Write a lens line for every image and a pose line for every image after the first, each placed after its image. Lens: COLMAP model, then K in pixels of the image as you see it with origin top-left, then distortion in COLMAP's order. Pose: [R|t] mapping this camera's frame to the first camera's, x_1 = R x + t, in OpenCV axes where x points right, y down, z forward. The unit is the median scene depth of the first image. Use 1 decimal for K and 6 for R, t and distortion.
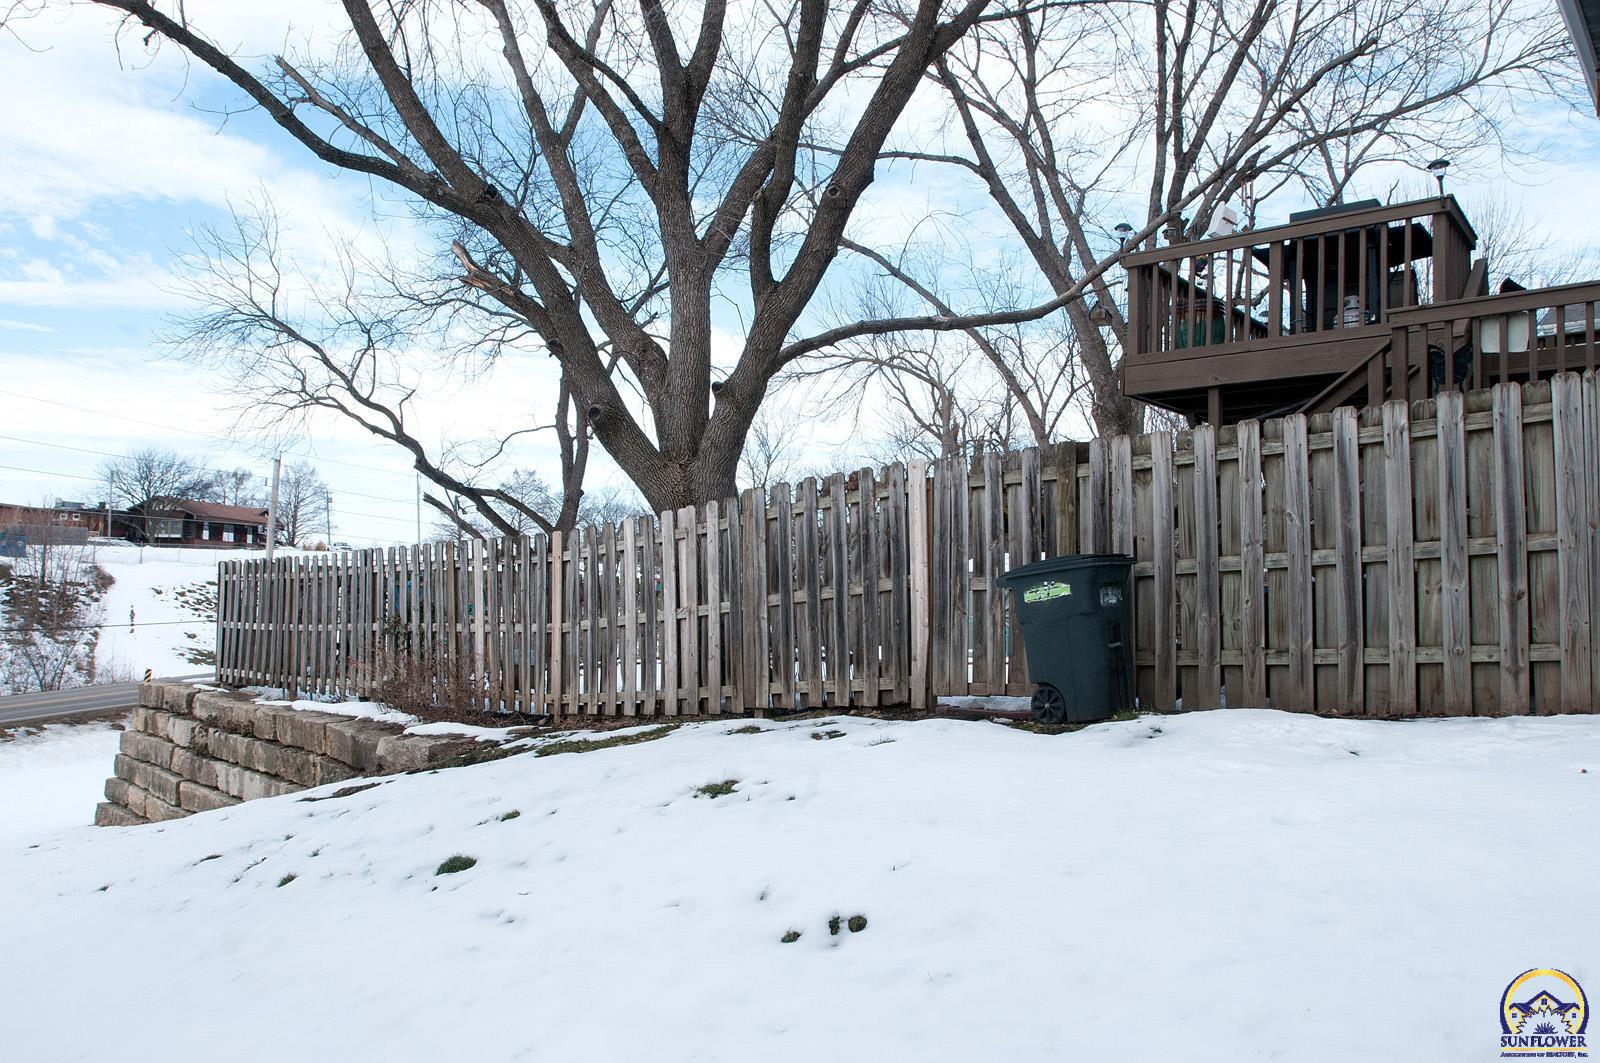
lens RADIAL K [[1157.4, 0, 803.7], [0, 1157.4, 561.3], [0, 0, 1]] dist [-0.093279, 0.067126]
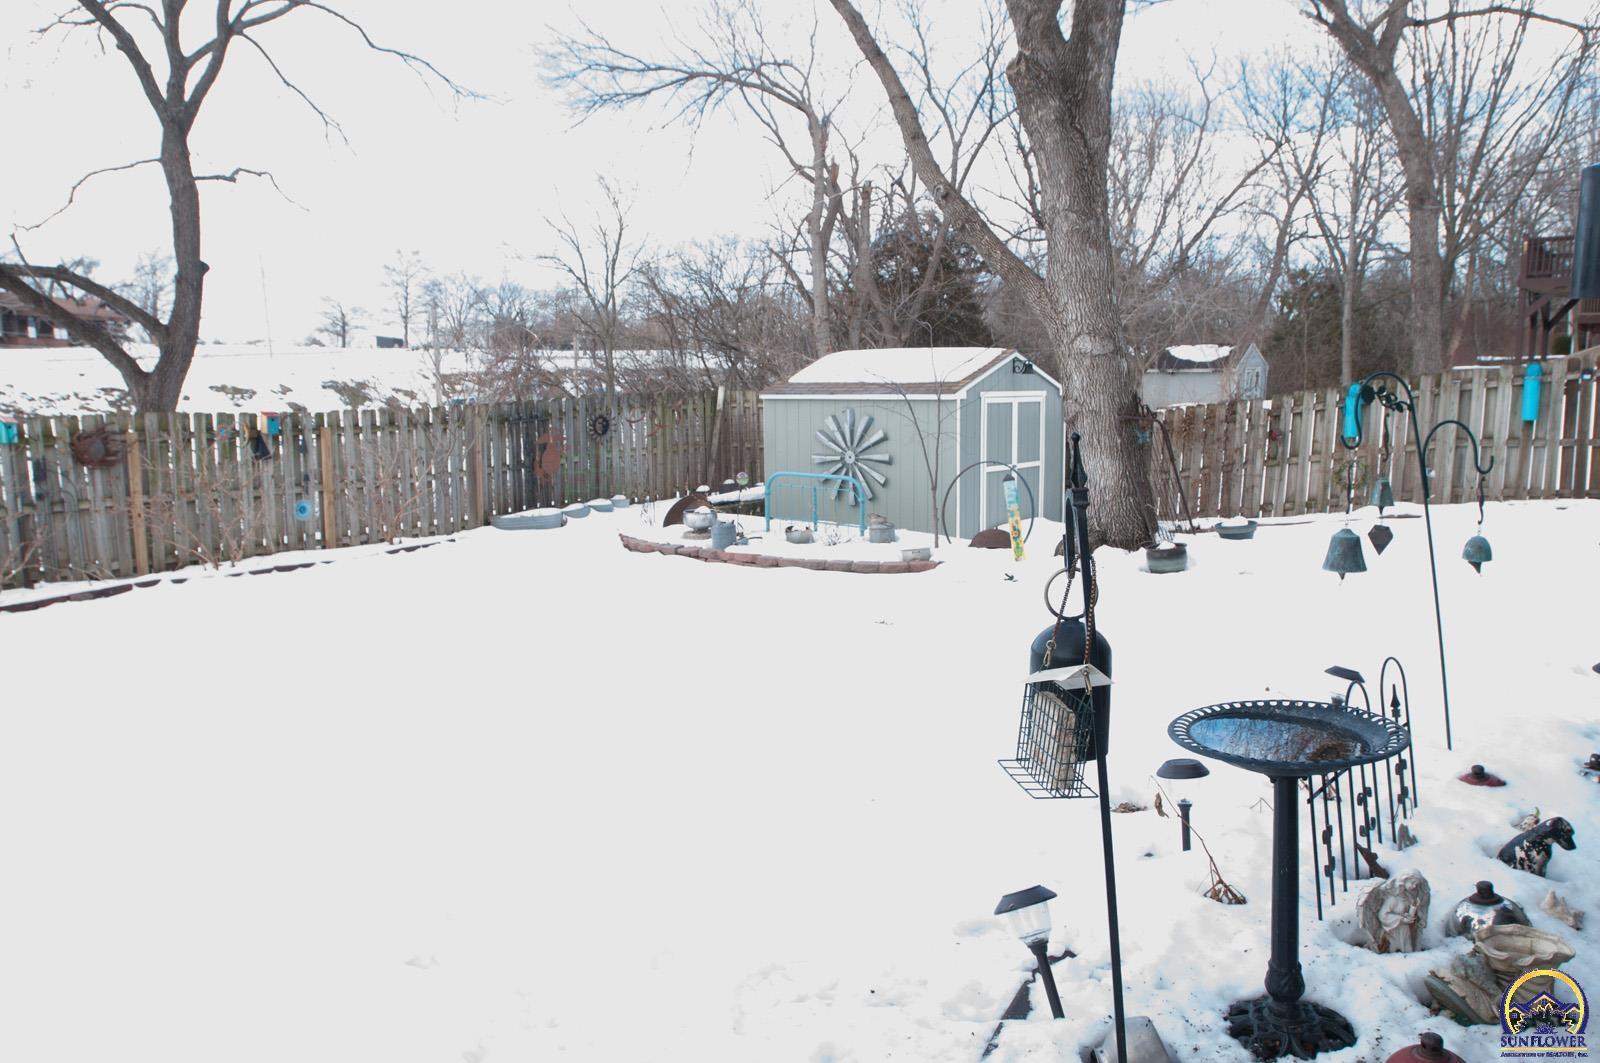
lens RADIAL K [[1157.4, 0, 803.7], [0, 1157.4, 561.3], [0, 0, 1]] dist [-0.093279, 0.067126]
pose [[0.997385, -0.032741, 0.064433, 0.046091], [0.019938, 0.981556, 0.190130, -0.007256], [-0.069470, -0.188348, 0.979642, 0.190825]]
